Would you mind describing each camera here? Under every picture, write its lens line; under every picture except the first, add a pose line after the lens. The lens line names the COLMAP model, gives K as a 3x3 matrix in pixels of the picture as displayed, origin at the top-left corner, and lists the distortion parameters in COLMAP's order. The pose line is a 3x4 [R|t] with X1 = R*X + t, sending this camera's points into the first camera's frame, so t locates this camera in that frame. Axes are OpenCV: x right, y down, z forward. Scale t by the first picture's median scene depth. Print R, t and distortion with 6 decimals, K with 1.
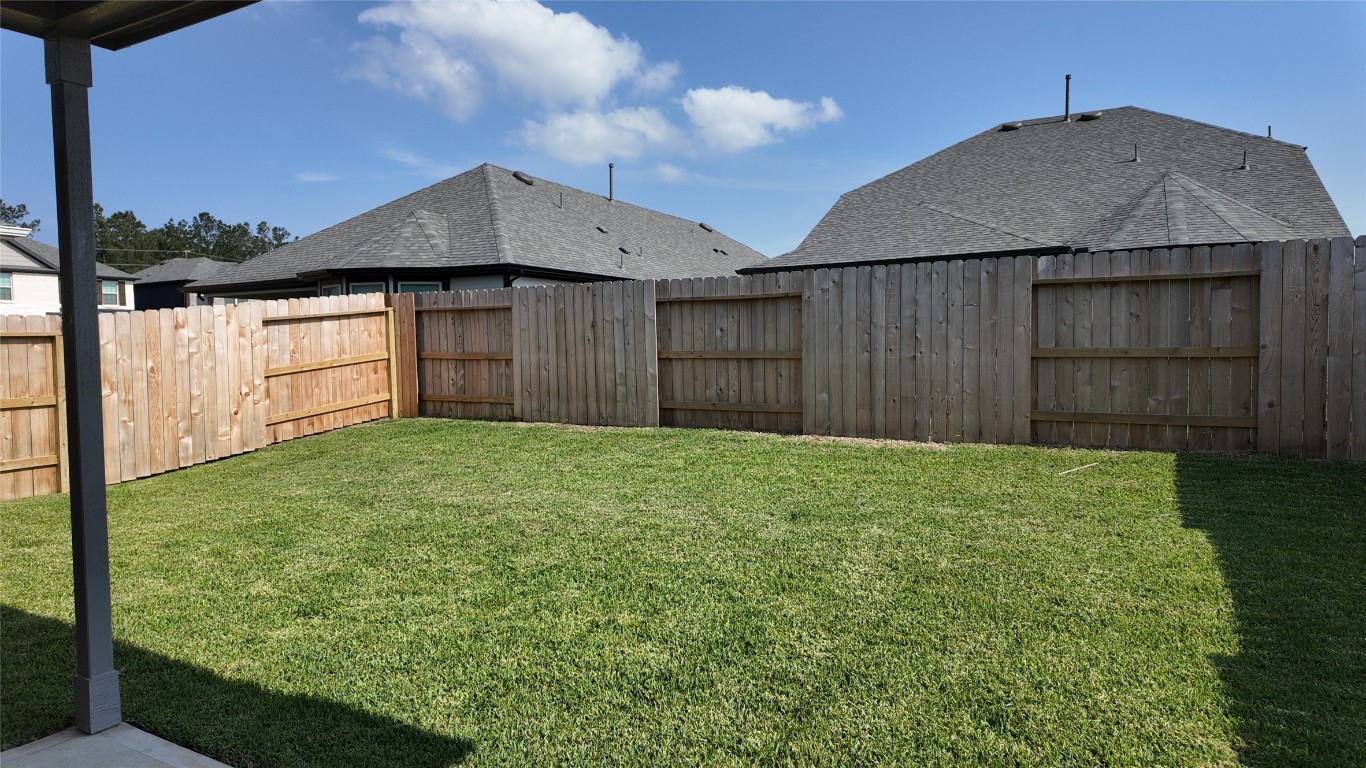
lens RADIAL K [[795.5, 0, 687.6], [0, 795.5, 381.9], [0, 0, 1]] dist [0.070805, -0.069972]
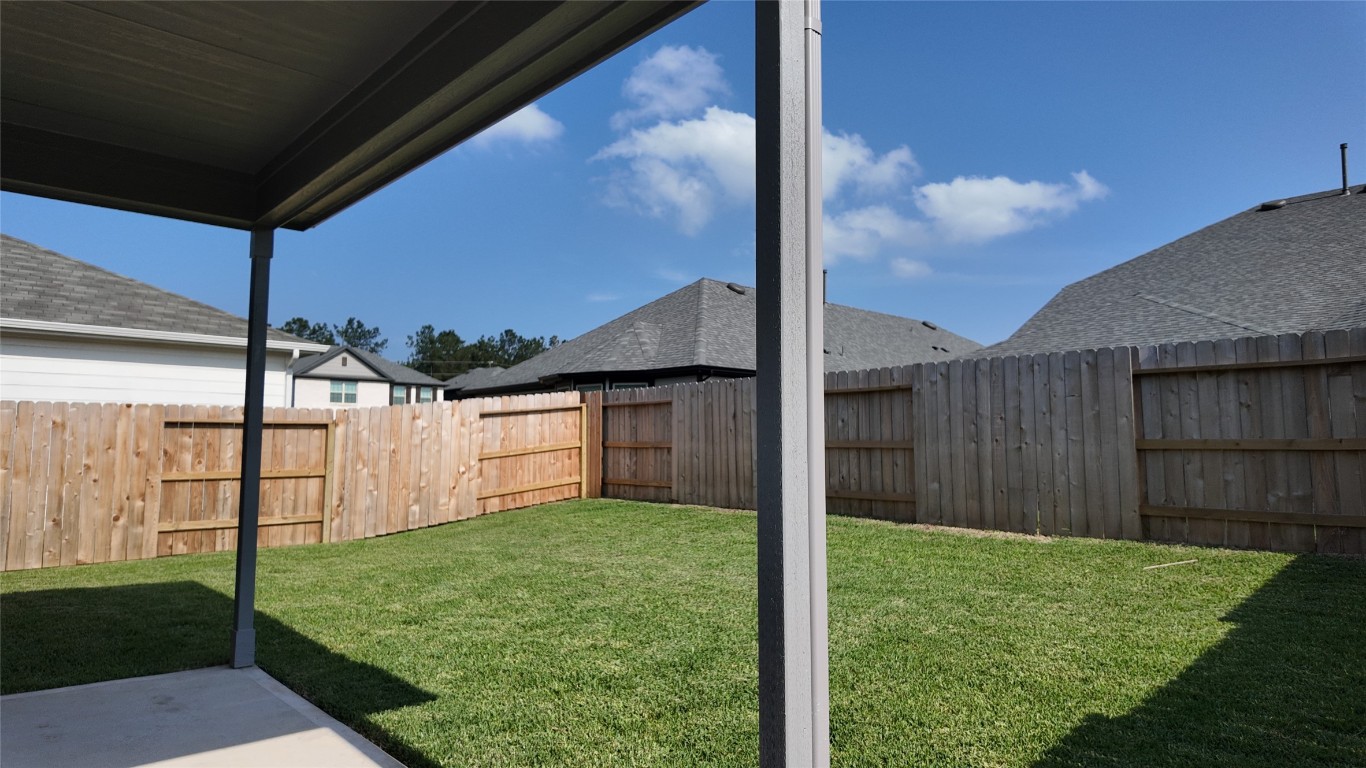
lens RADIAL K [[795.5, 0, 687.6], [0, 795.5, 381.9], [0, 0, 1]] dist [0.070805, -0.069972]
pose [[0.950404, -0.012464, -0.310769, 0.177383], [-0.026934, 0.992145, -0.122163, 0.018691], [0.309850, 0.124474, 0.942602, -0.077738]]
